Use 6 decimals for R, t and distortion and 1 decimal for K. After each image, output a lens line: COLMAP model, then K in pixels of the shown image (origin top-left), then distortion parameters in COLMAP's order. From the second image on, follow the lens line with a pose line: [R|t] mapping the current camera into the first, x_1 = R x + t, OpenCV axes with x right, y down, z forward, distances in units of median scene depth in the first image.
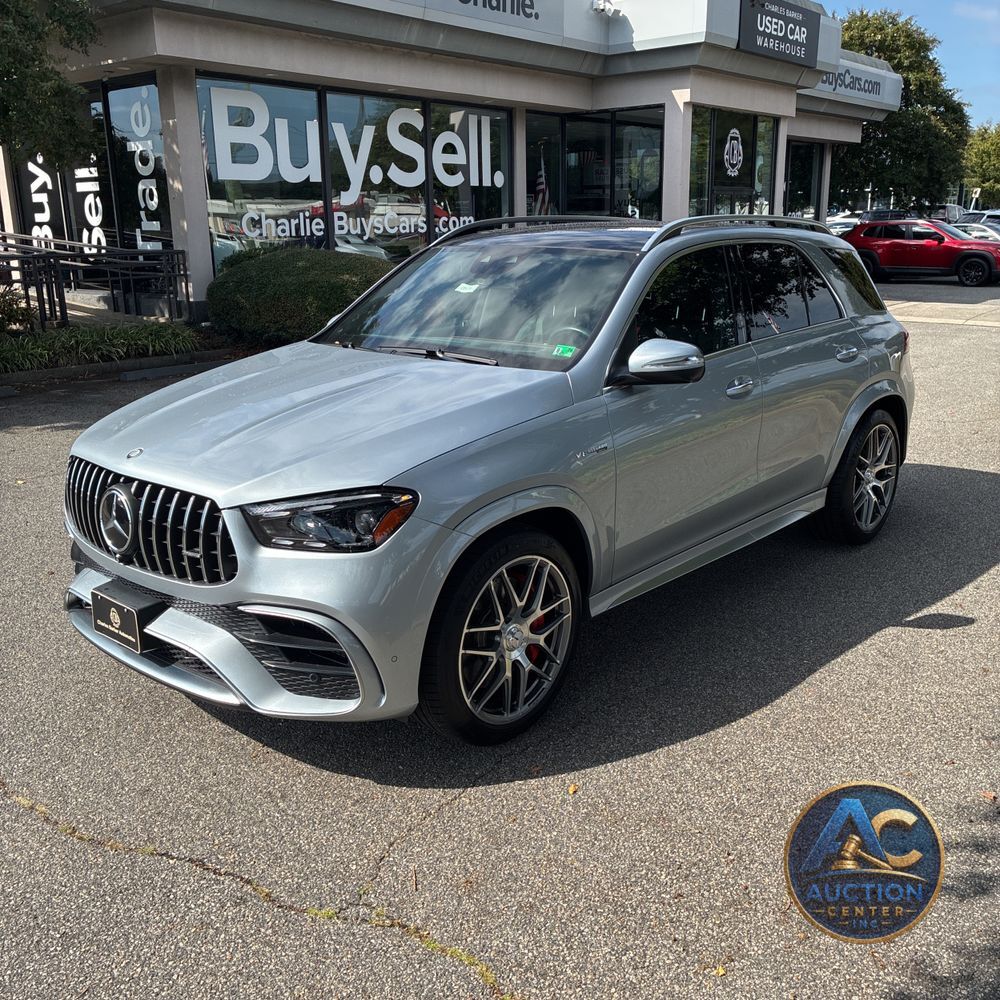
lens RADIAL K [[1010.9, 0, 493.1], [0, 1010.9, 499.1], [0, 0, 1]] dist [0.014561, 0.000000]
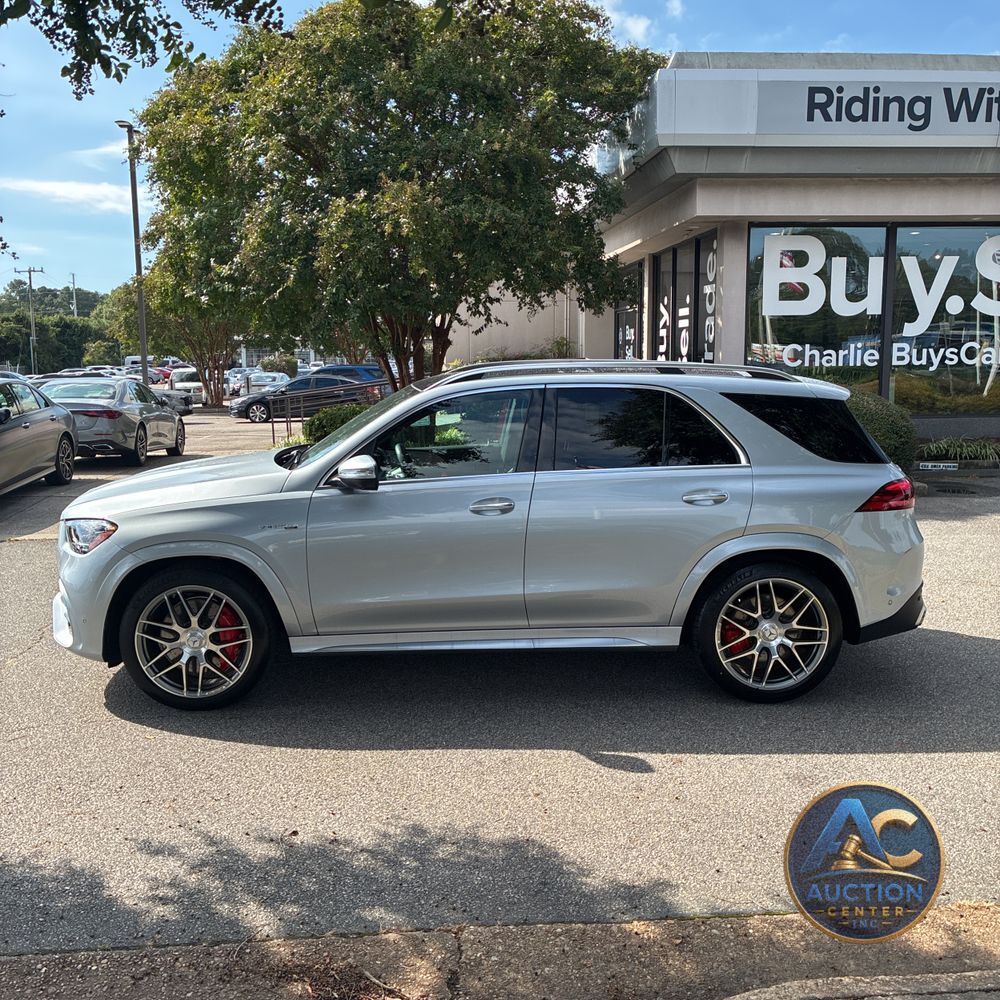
lens RADIAL K [[1010.9, 0, 488.4], [0, 1010.9, 496.3], [0, 0, 1]] dist [0.014561, 0.000000]
pose [[0.691001, 0.107735, -0.714780, 0.478415], [-0.191791, 0.980716, -0.037593, -0.034345], [0.696946, 0.163065, 0.698338, 0.077990]]
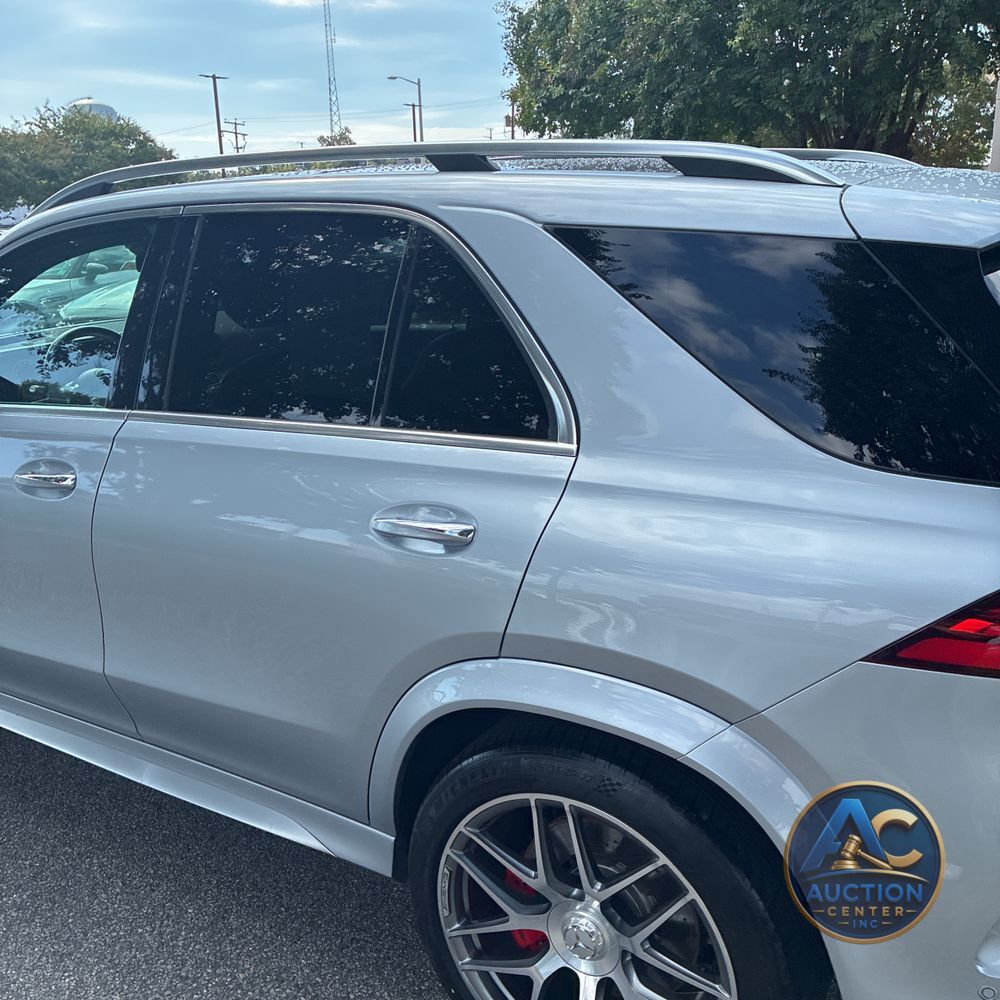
lens RADIAL K [[1010.9, 0, 503.3], [0, 1010.9, 504.1], [0, 0, 1]] dist [0.014561, 0.000000]
pose [[0.149928, 0.288281, -0.945736, 0.357861], [-0.235113, 0.939504, 0.249109, -0.129196], [0.960335, 0.185006, 0.208637, 0.497812]]
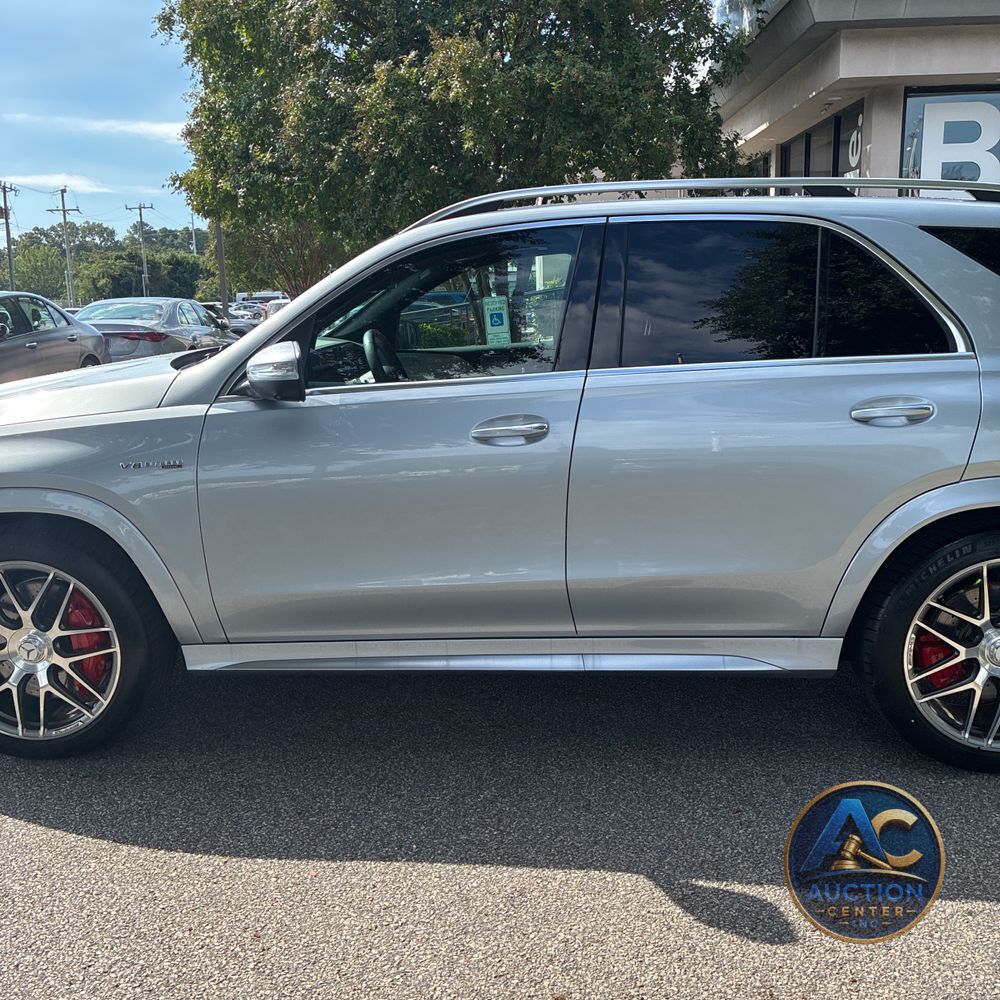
lens RADIAL K [[1010.9, 0, 500.3], [0, 1010.9, 500.4], [0, 0, 1]] dist [0.014561, 0.000000]
pose [[0.615670, 0.157634, -0.772076, 0.342012], [-0.192206, 0.980235, 0.046865, -0.041995], [0.764204, 0.119545, 0.633800, 0.253187]]
